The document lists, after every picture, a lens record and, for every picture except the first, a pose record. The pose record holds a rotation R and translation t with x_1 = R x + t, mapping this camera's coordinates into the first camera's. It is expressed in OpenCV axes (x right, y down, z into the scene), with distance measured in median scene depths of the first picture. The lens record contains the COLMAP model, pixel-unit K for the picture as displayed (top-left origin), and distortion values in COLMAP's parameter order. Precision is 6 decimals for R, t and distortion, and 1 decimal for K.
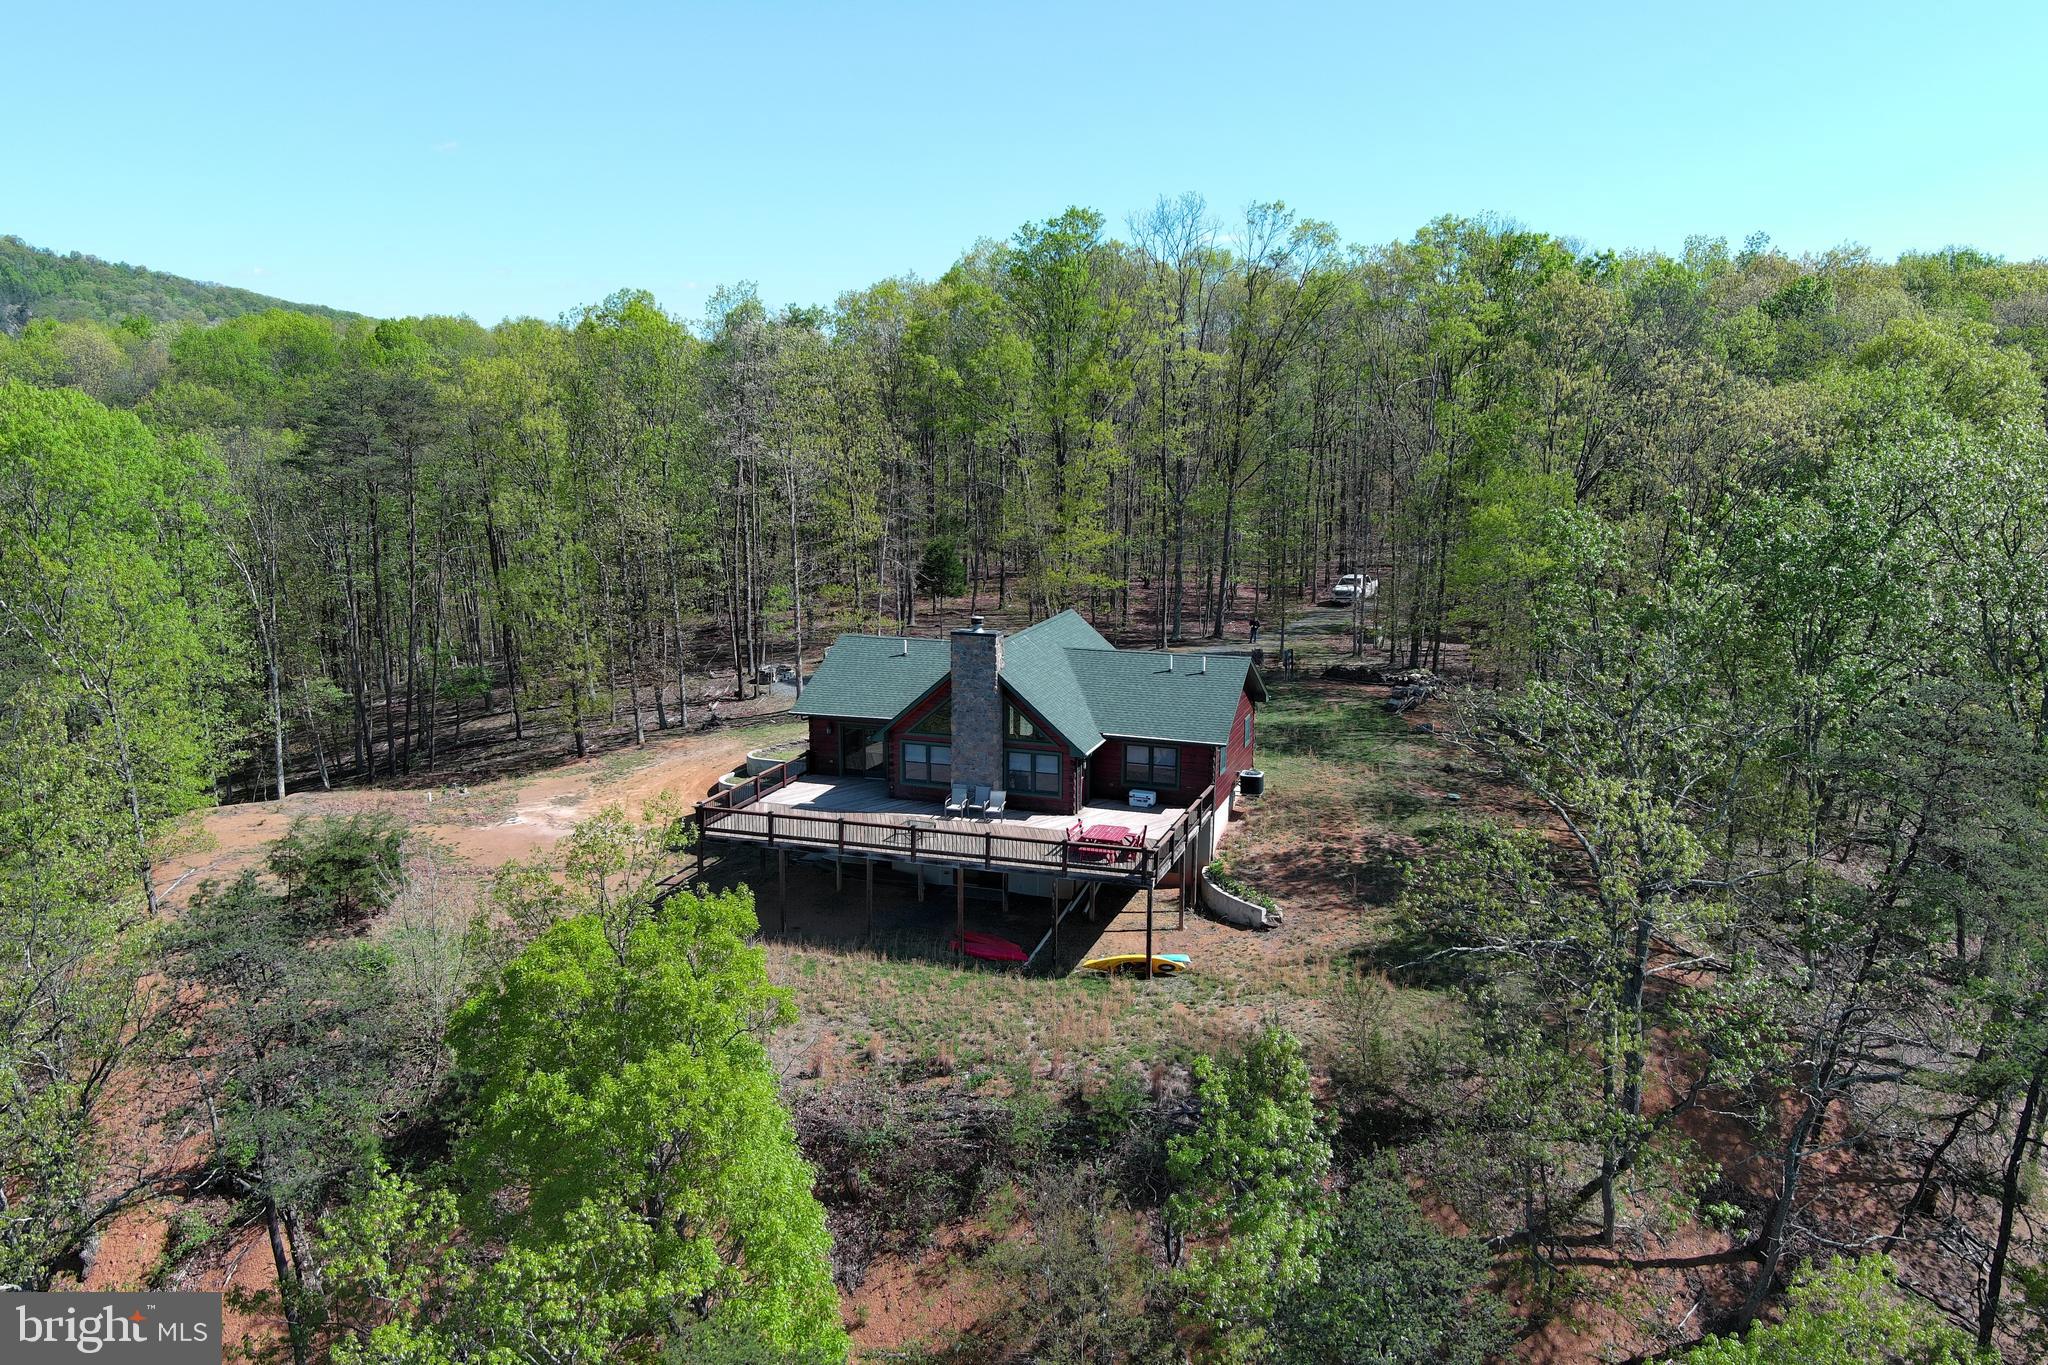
lens RADIAL K [[1580.3, 0, 1027.5], [0, 1580.3, 674.1], [0, 0, 1]] dist [0.014913, -0.003867]
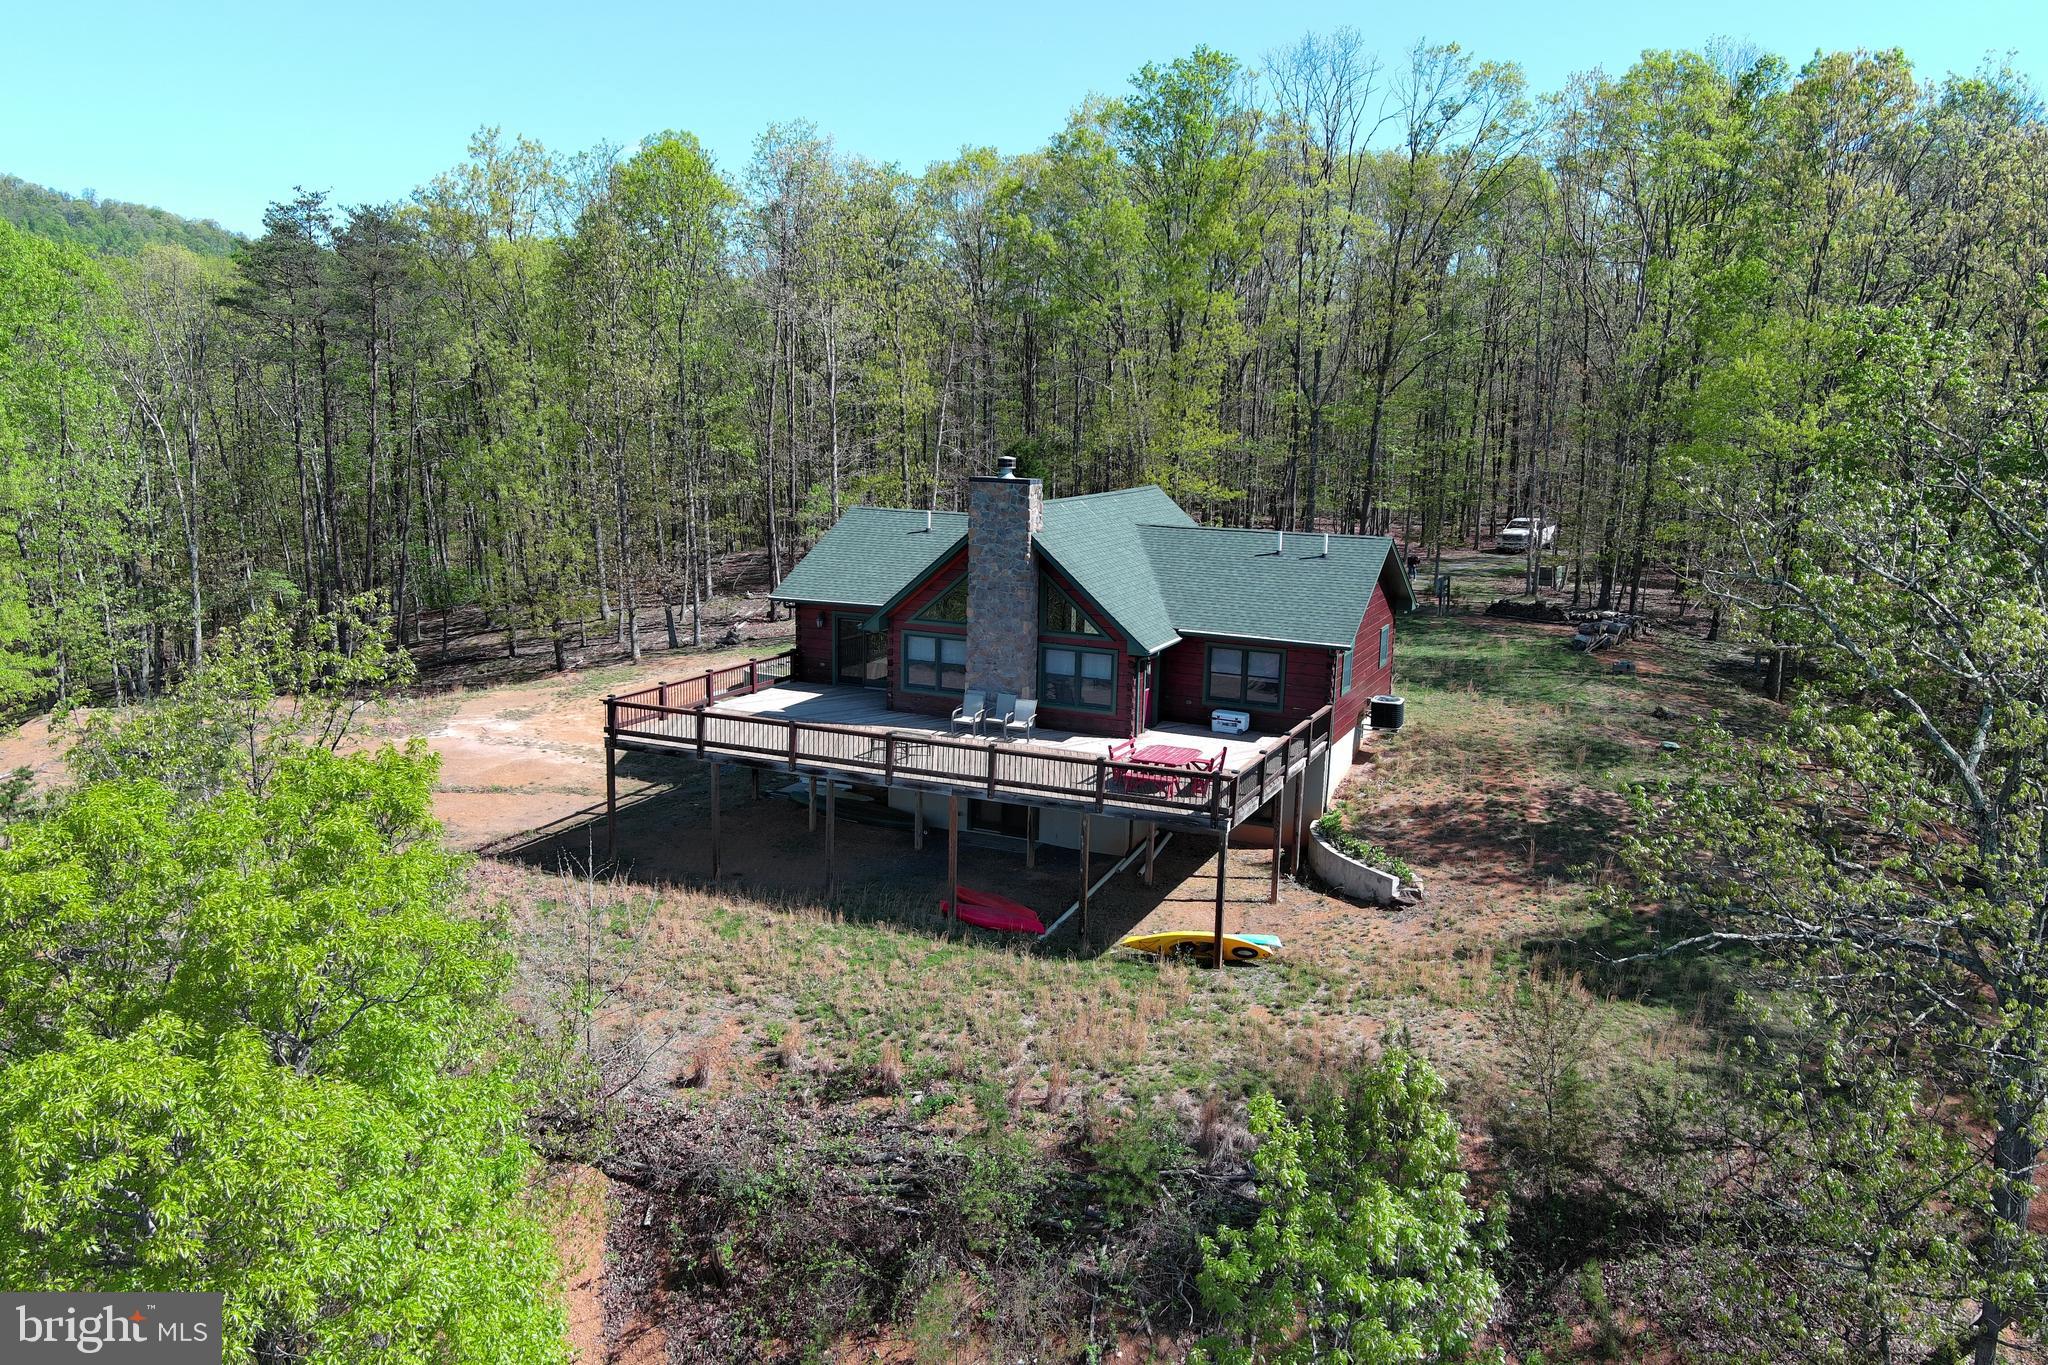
lens RADIAL K [[1580.3, 0, 1025.8], [0, 1580.3, 683.6], [0, 0, 1]] dist [0.014913, -0.003867]
pose [[0.994981, 0.036165, -0.093303, 0.047552], [-0.035813, 0.999344, 0.005446, 0.062445], [0.093439, -0.002077, 0.995623, 0.282696]]
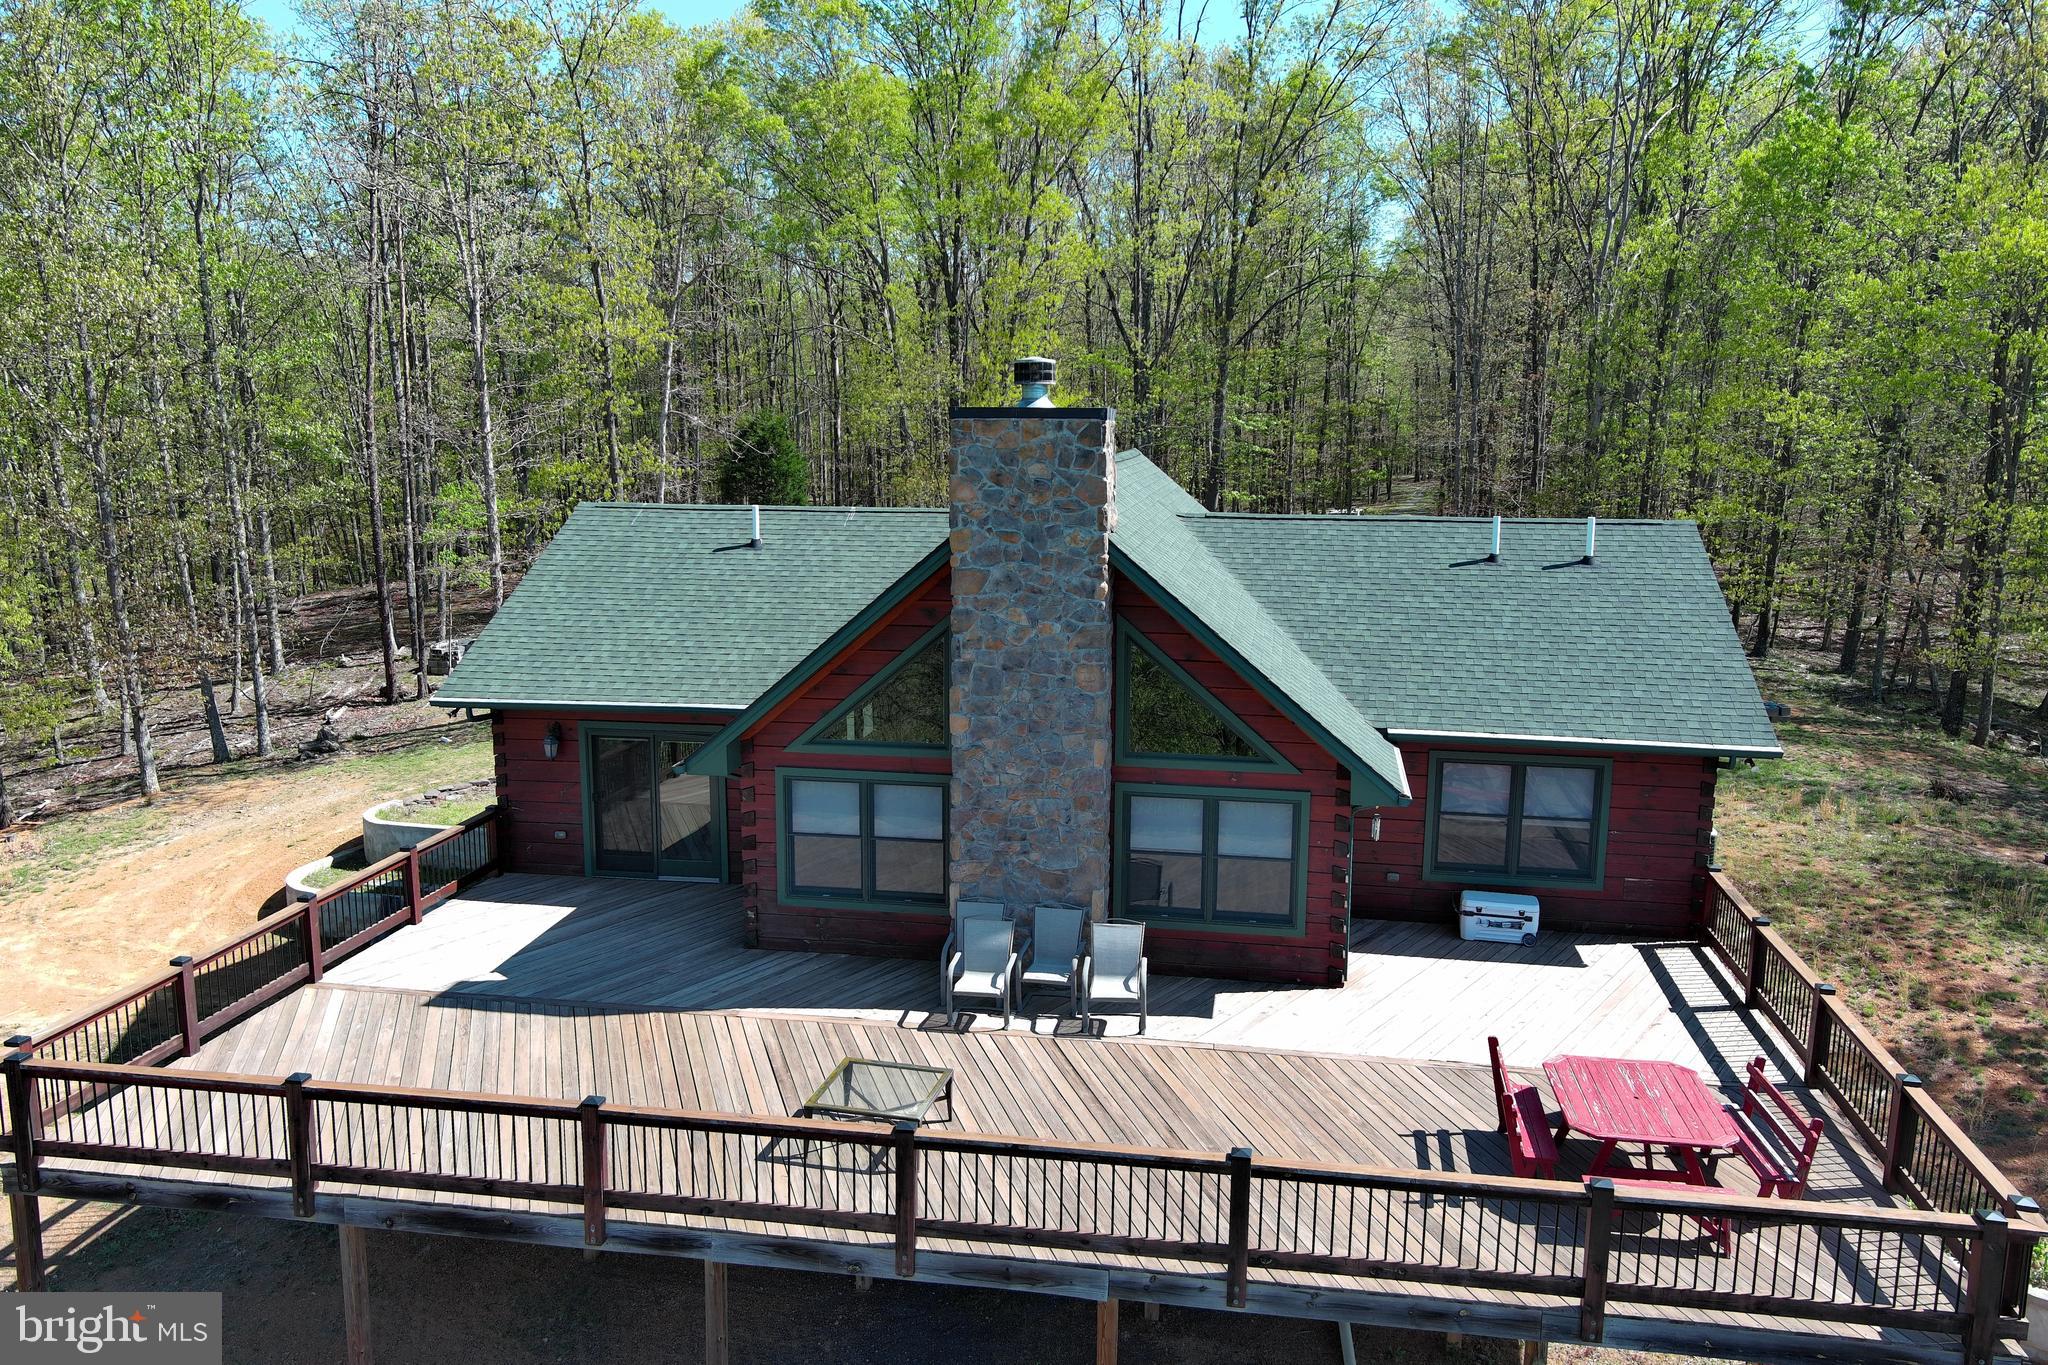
lens RADIAL K [[1580.3, 0, 1017.2], [0, 1580.3, 686.4], [0, 0, 1]] dist [0.014913, -0.003867]
pose [[0.988927, -0.025472, 0.146200, -0.080769], [0.026176, 0.999653, -0.002898, 0.028105], [-0.146076, 0.006693, 0.989251, 0.694612]]
